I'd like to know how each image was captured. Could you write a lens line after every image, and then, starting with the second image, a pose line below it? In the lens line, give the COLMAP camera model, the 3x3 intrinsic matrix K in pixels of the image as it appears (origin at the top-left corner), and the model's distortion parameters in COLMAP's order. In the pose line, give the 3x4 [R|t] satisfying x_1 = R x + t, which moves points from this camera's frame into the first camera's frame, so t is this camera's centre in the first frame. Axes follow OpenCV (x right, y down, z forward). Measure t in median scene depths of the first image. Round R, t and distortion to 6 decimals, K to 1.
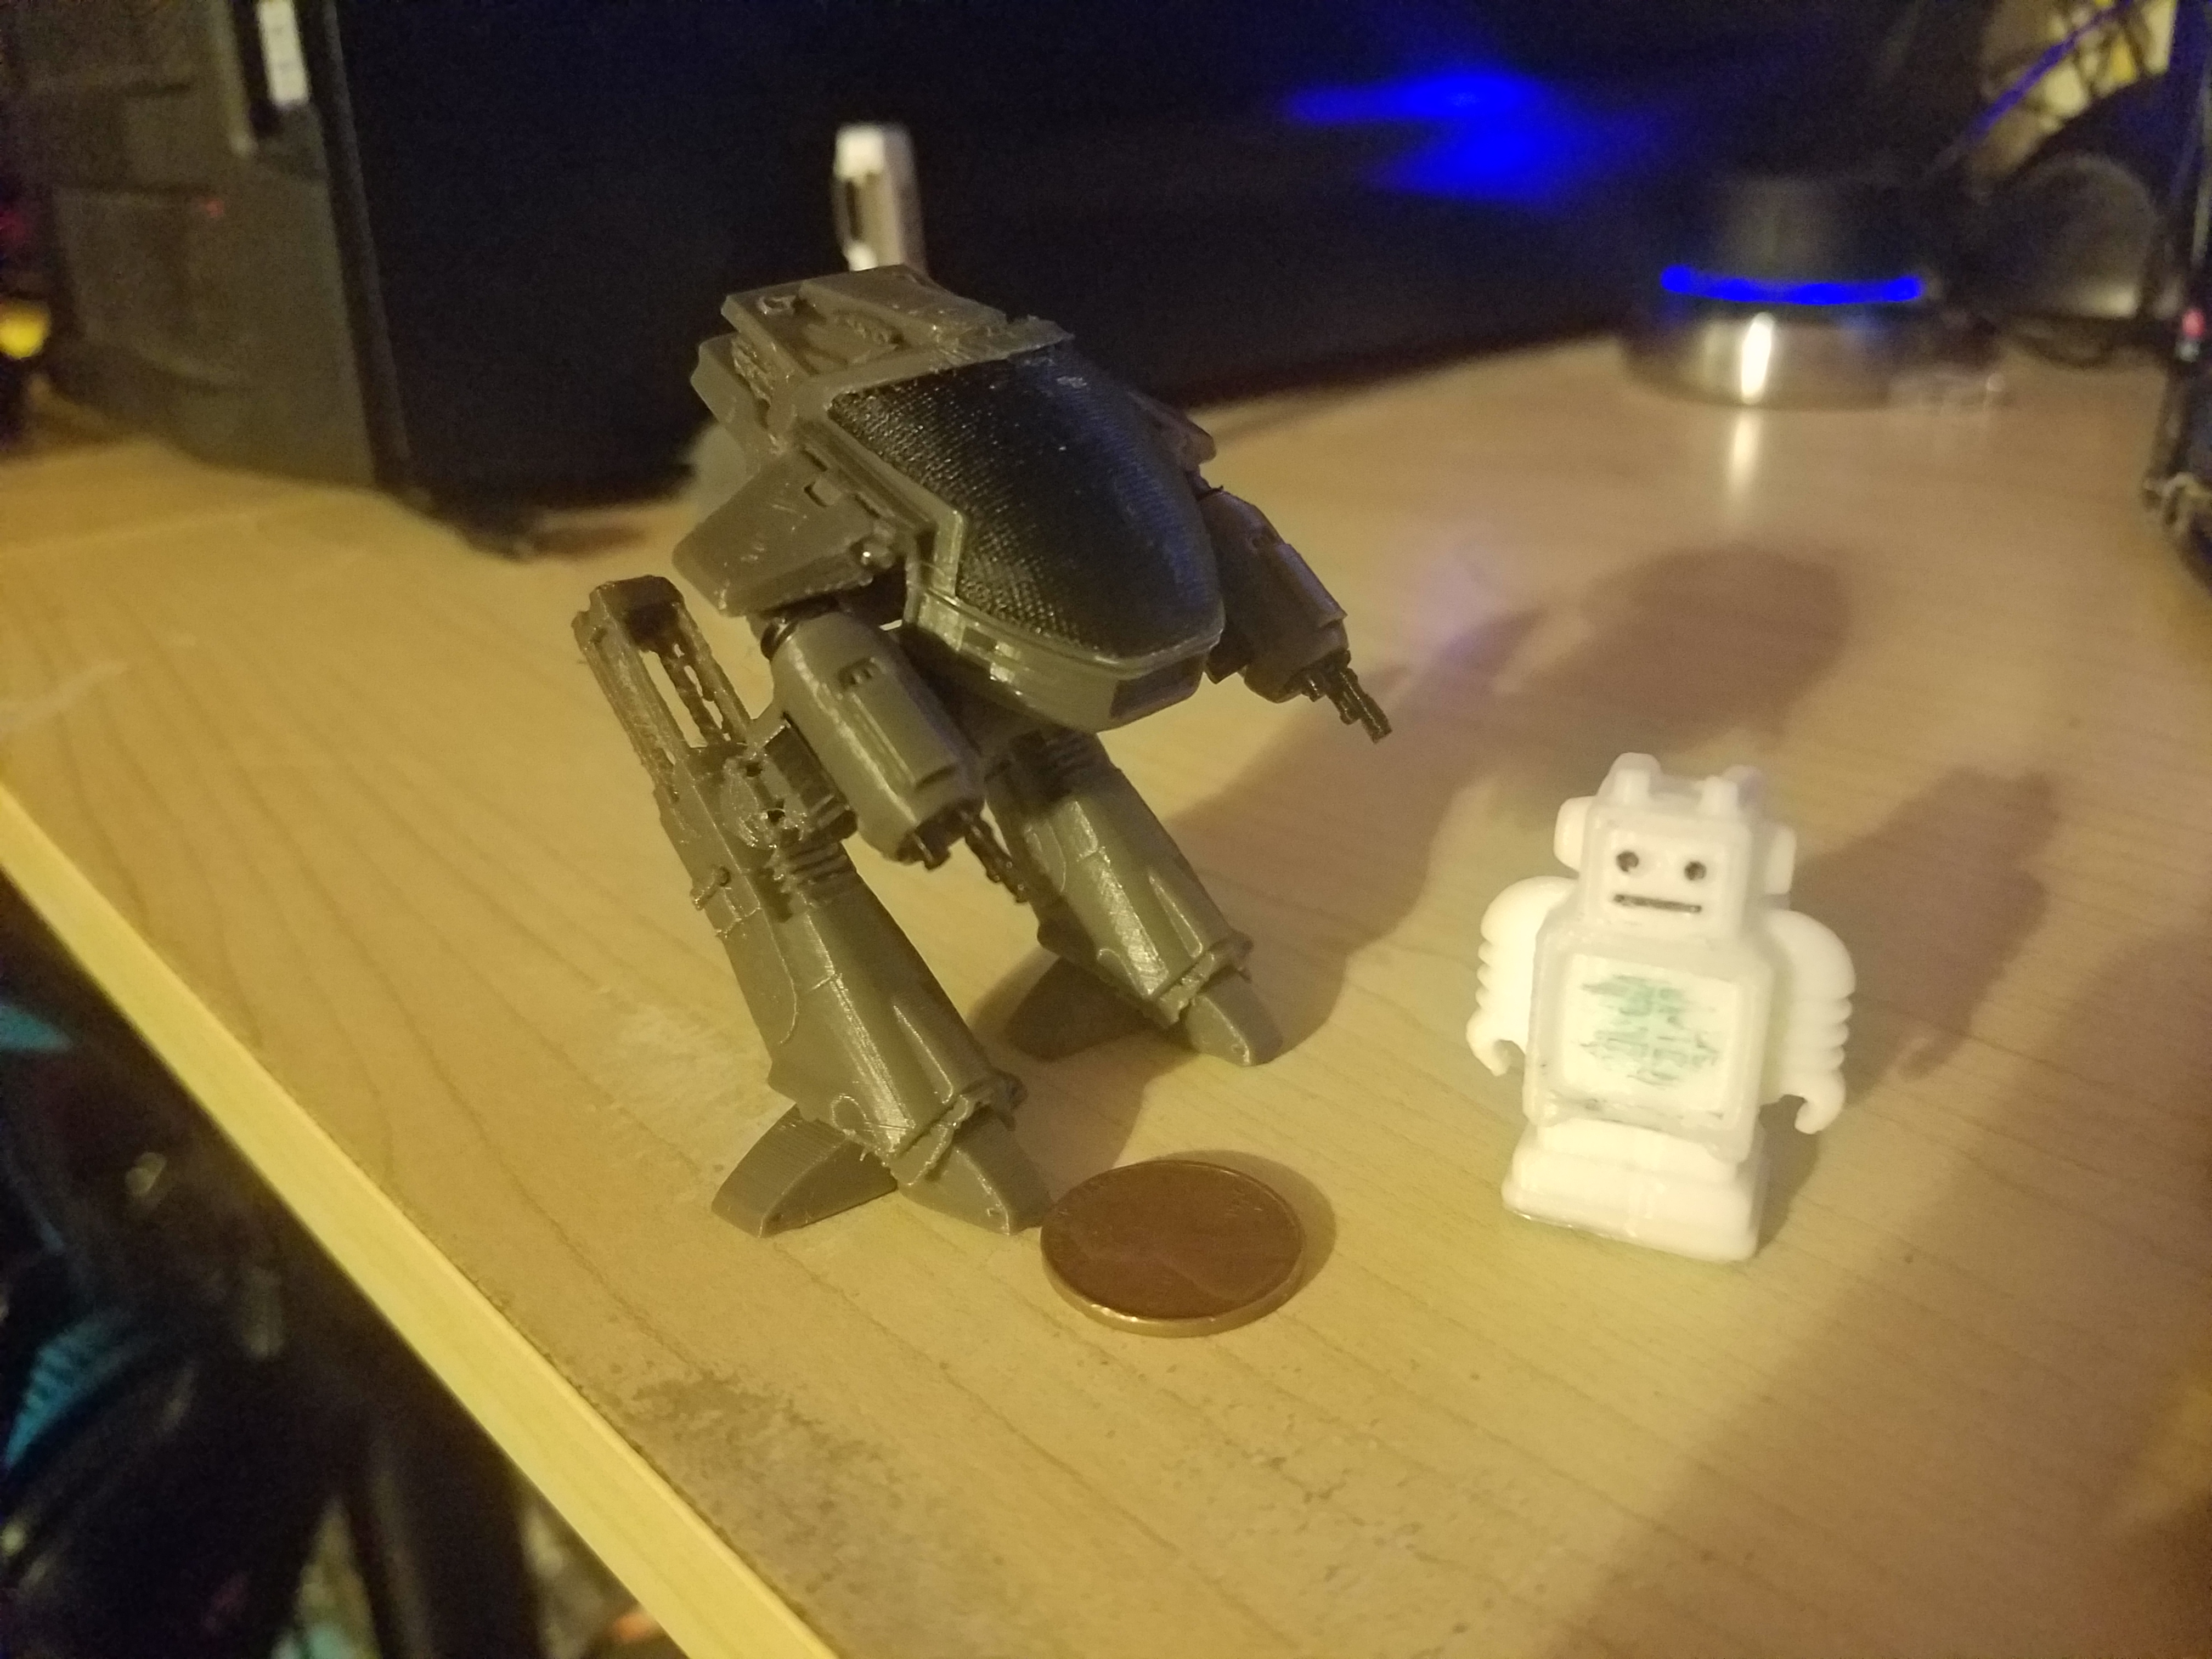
lens RADIAL K [[1908.0, 0, 1106.0], [0, 1908.0, 829.5], [0, 0, 1]] dist [0.176555, -0.005229]
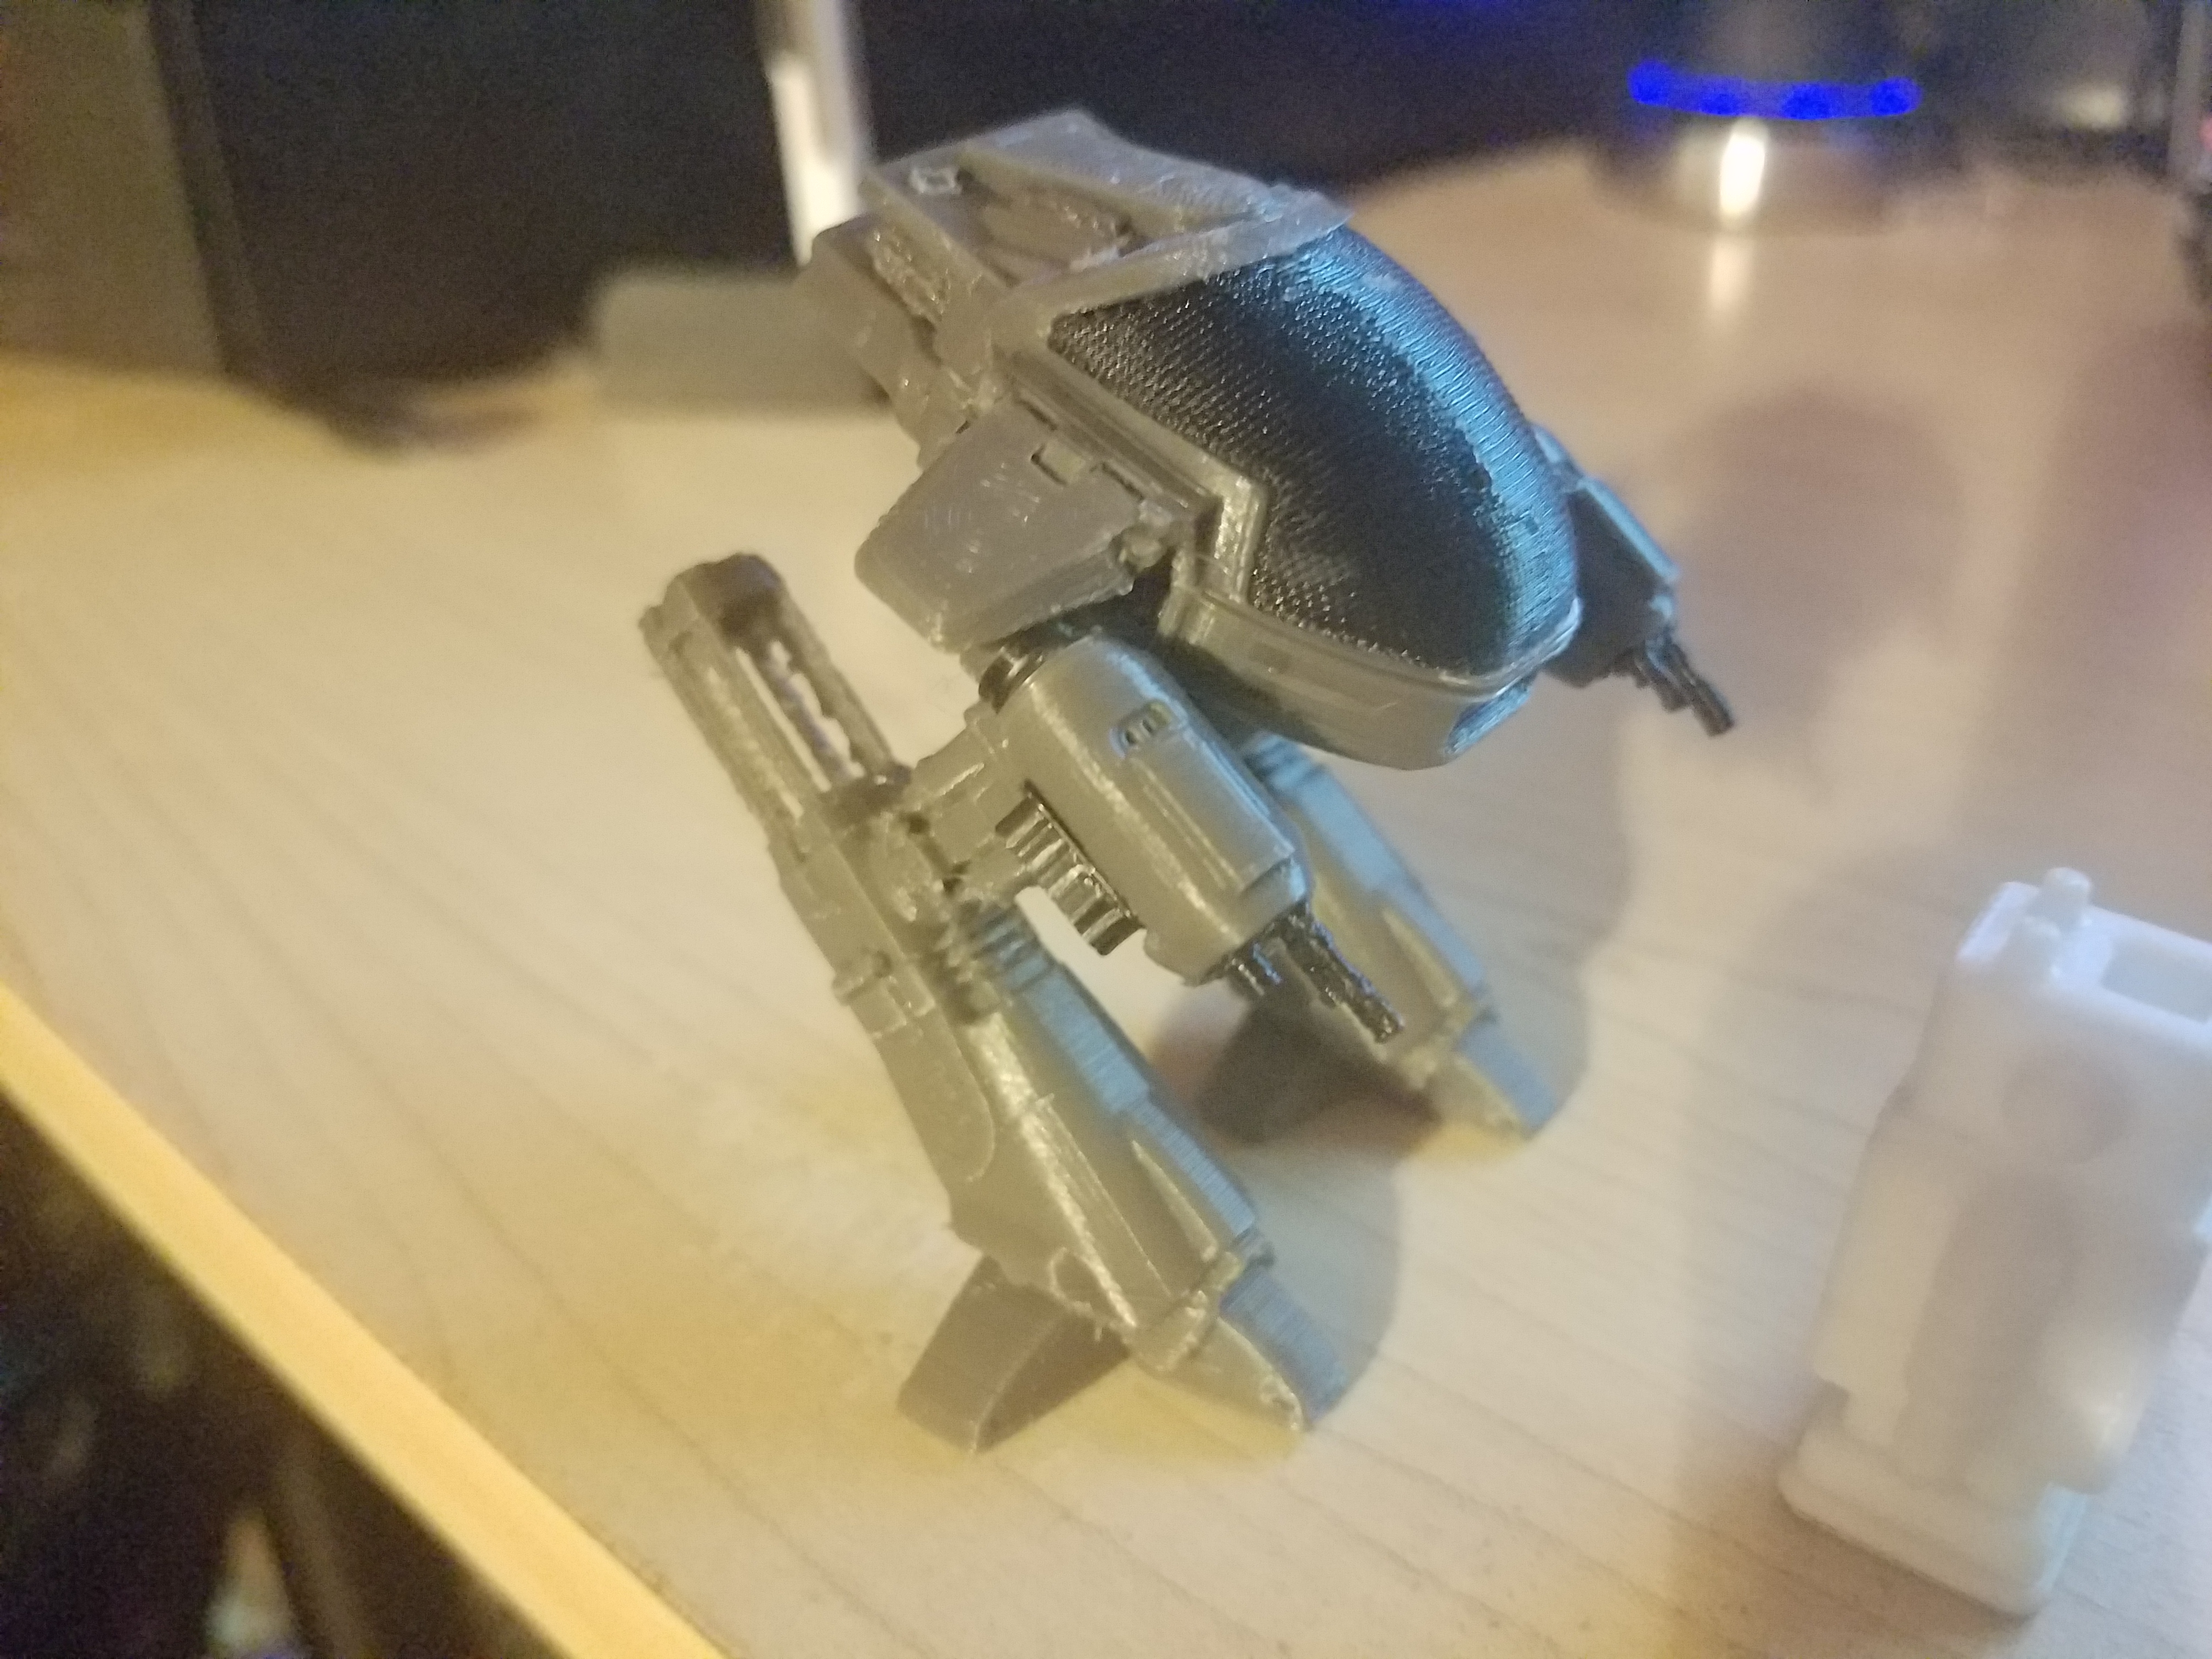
lens RADIAL K [[1908.0, 0, 1106.0], [0, 1908.0, 829.5], [0, 0, 1]] dist [0.176555, -0.005229]
pose [[0.995661, -0.046800, 0.080435, -0.170759], [0.039629, 0.995283, 0.088546, -0.091479], [-0.084200, -0.084974, 0.992819, 0.259486]]
